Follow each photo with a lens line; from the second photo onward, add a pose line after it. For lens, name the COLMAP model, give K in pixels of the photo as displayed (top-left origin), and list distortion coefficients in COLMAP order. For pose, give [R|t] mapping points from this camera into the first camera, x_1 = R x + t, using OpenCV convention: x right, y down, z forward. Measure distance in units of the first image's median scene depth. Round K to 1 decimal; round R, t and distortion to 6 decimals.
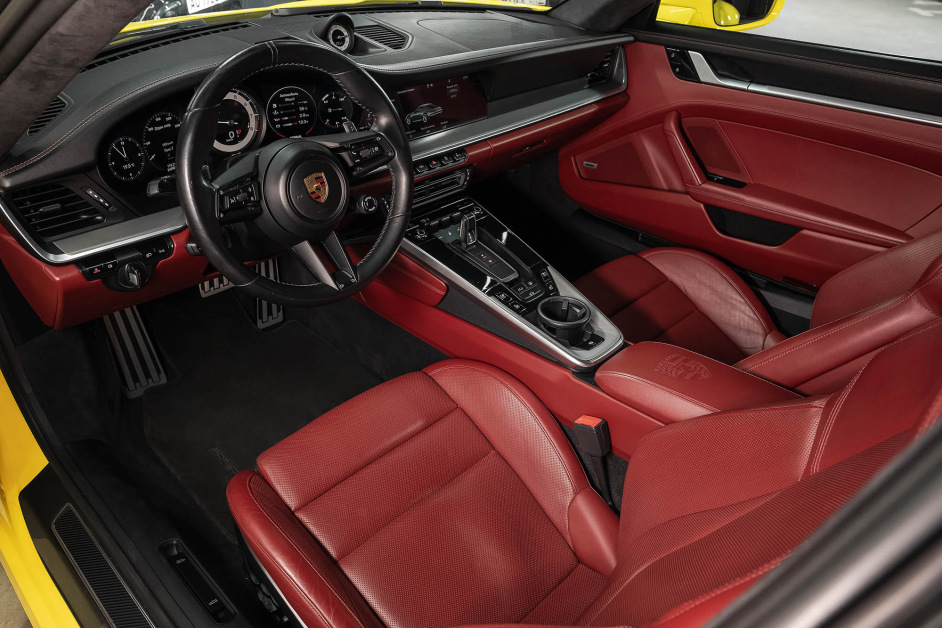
lens RADIAL K [[689.3, 0, 461.5], [0, 689.3, 315.2], [0, 0, 1]] dist [-0.003831, -0.000489]
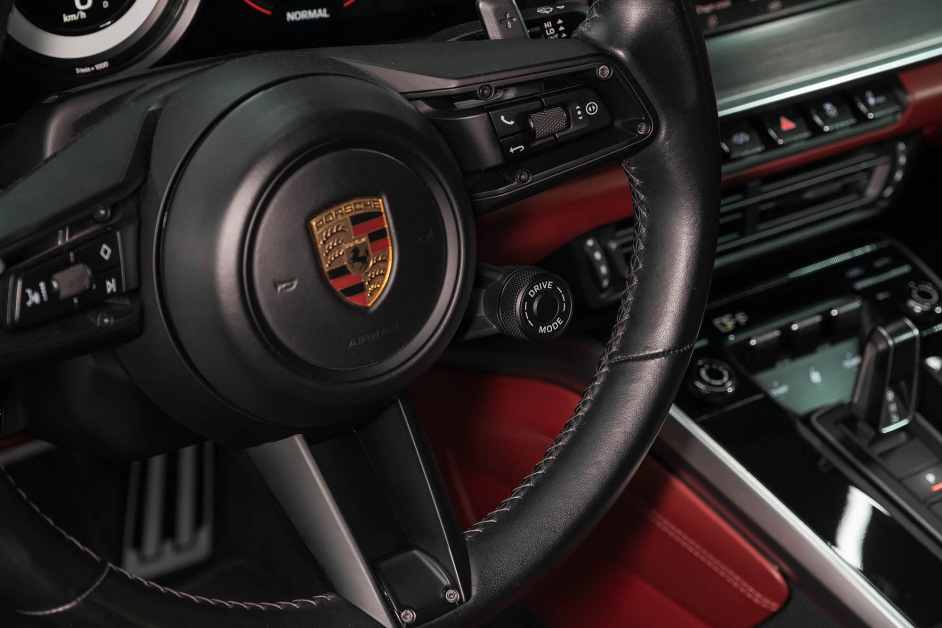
lens RADIAL K [[2056.3, 0, 471.0], [0, 2056.3, 314.0], [0, 0, 1]] dist [0.005616, 0.087033]
pose [[0.984016, 0.101924, -0.146030, -0.035976], [-0.108138, 0.993511, -0.035246, -0.102680], [0.141490, 0.050474, 0.988652, 0.168512]]
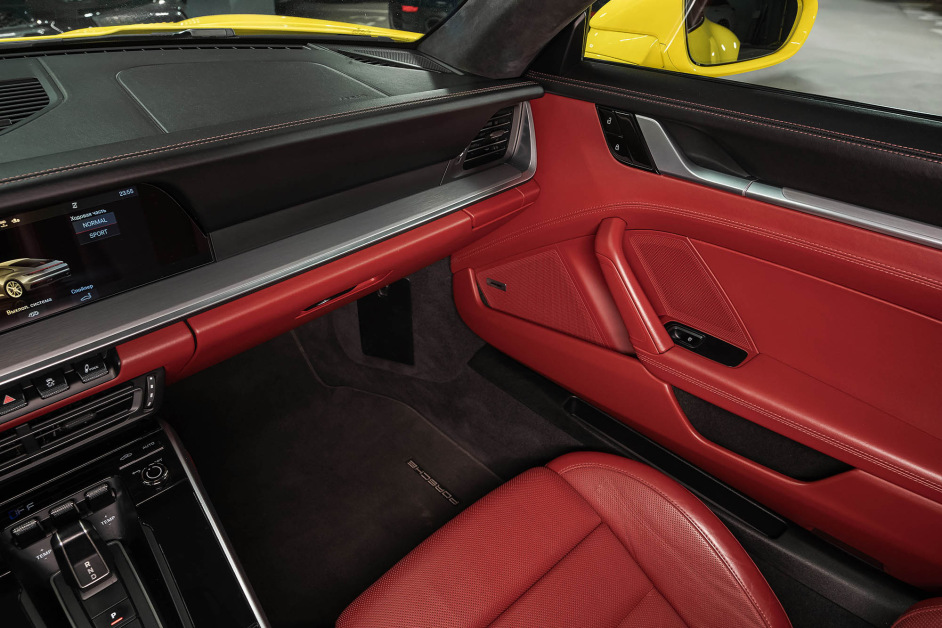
lens RADIAL K [[637.6, 0, 466.5], [0, 637.6, 305.7], [0, 0, 1]] dist [-0.009902, -0.002508]
pose [[0.999058, 0.003683, -0.043229, 0.267153], [-0.004257, 0.999904, -0.013212, -0.275964], [0.043177, 0.013384, 0.998978, 0.606664]]
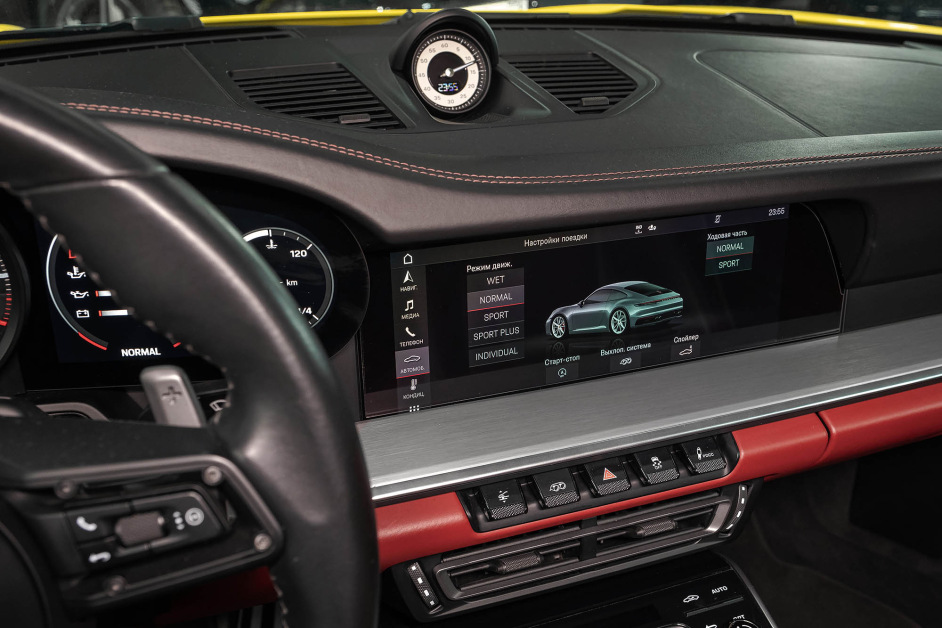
lens RADIAL K [[948.4, 0, 498.3], [0, 948.4, 304.3], [0, 0, 1]] dist [-0.005409, -0.007670]
pose [[0.919302, 0.147729, -0.364773, 0.056454], [-0.206819, 0.969915, -0.128420, -0.229854], [0.334827, 0.193499, 0.922198, 0.582242]]
